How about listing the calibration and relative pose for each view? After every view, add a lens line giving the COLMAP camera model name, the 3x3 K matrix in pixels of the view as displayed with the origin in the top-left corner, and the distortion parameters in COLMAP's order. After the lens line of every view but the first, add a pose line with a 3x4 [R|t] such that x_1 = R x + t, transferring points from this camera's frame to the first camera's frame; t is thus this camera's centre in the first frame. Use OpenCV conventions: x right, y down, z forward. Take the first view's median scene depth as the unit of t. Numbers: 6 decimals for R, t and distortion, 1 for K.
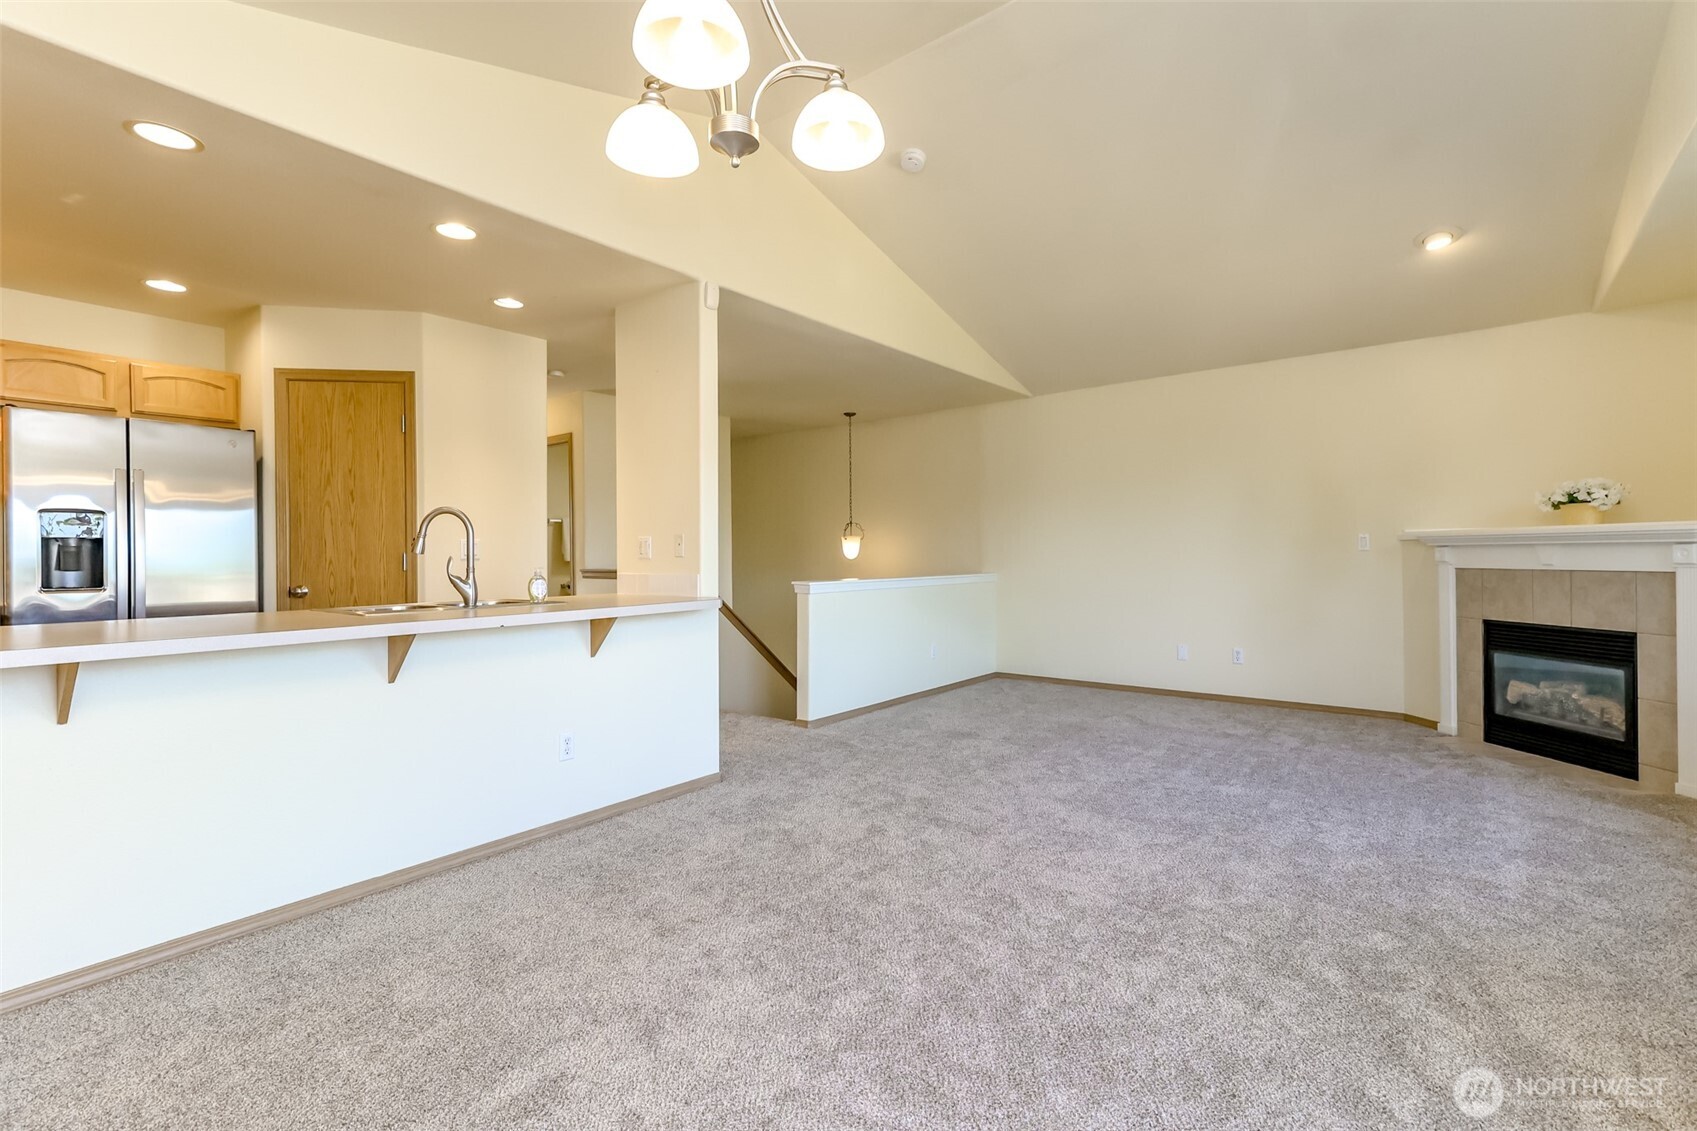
lens RADIAL K [[771.2, 0, 852.2], [0, 771.2, 556.0], [0, 0, 1]] dist [0.022922, 0.000227]
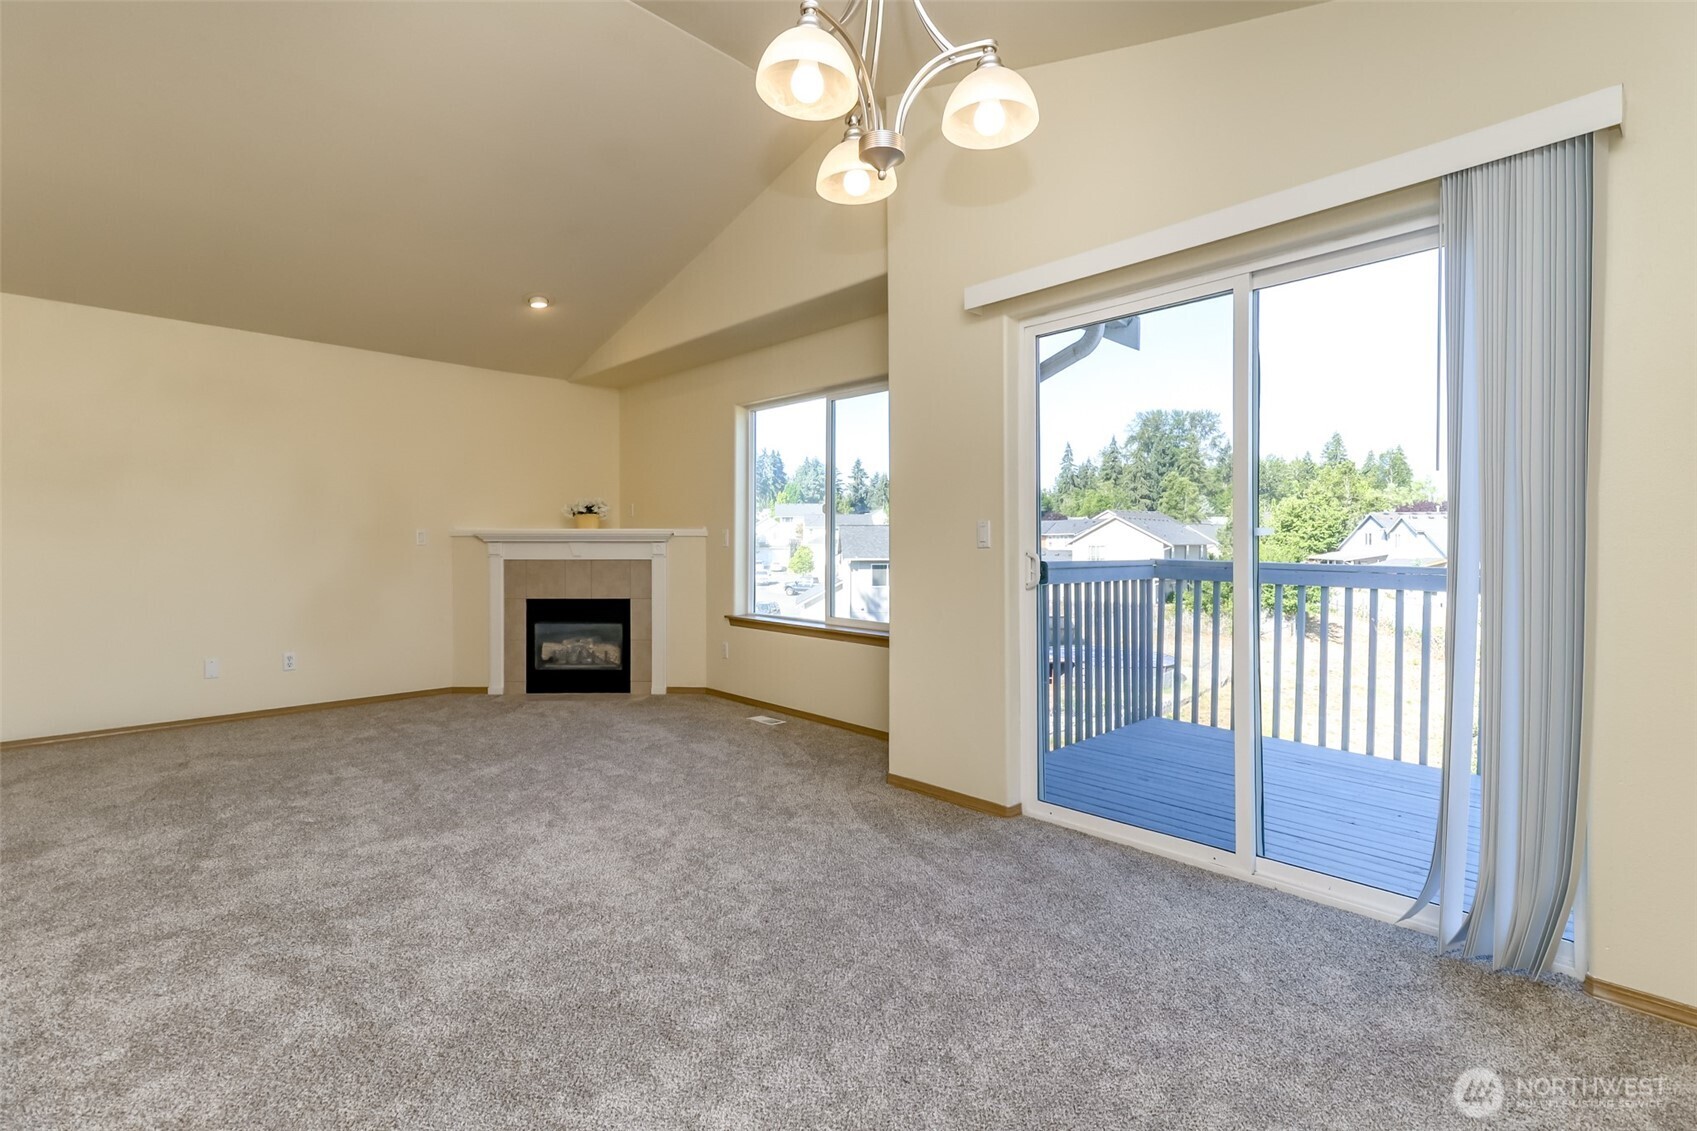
lens RADIAL K [[769.6, 0, 857.8], [0, 769.6, 548.6], [0, 0, 1]] dist [0.020469, 0.000208]
pose [[0.125832, 0.002840, 0.992047, -0.430504], [0.001013, 0.999995, -0.002991, 0.002354], [-0.992051, 0.001381, 0.125829, 0.325905]]
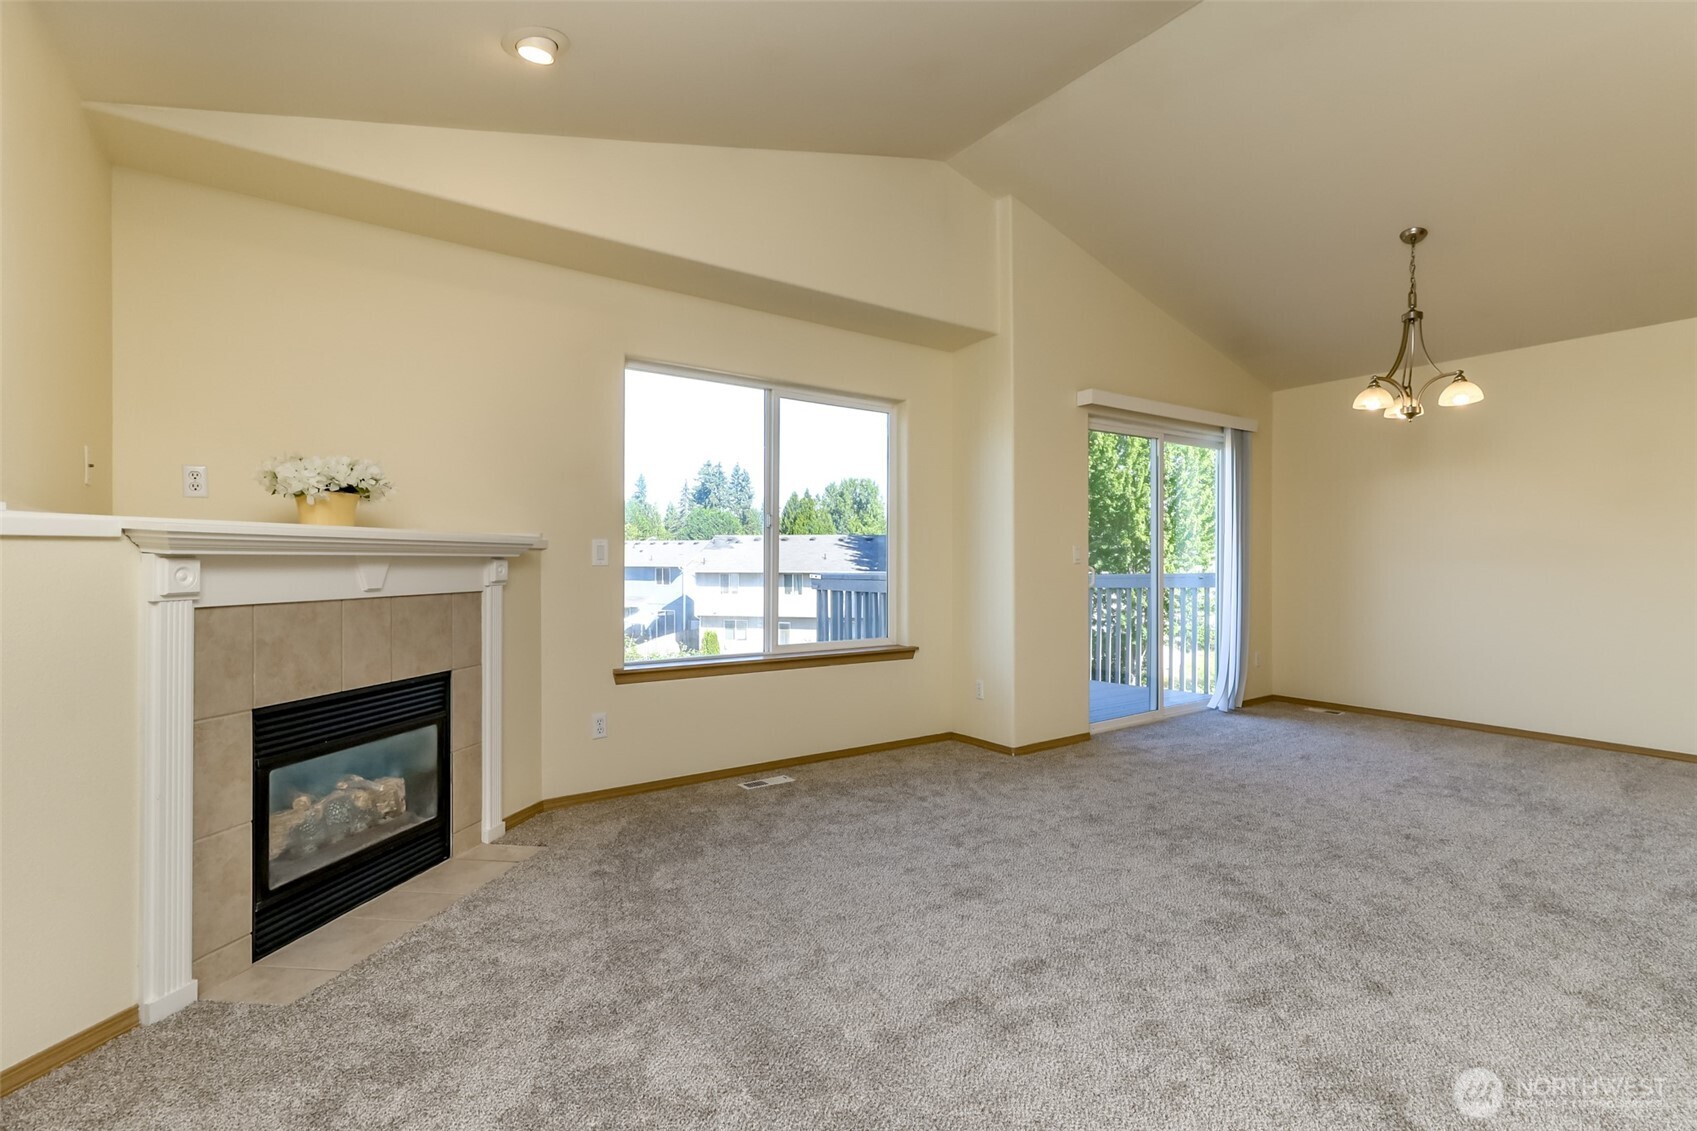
lens RADIAL K [[789.2, 0, 900.6], [0, 789.2, 563.5], [0, 0, 1]] dist [0.039935, 0.000286]
pose [[-0.968076, 0.007610, 0.250541, 0.320255], [0.008095, 0.999967, 0.000907, -0.007126], [-0.250526, 0.002907, -0.968106, 1.522414]]
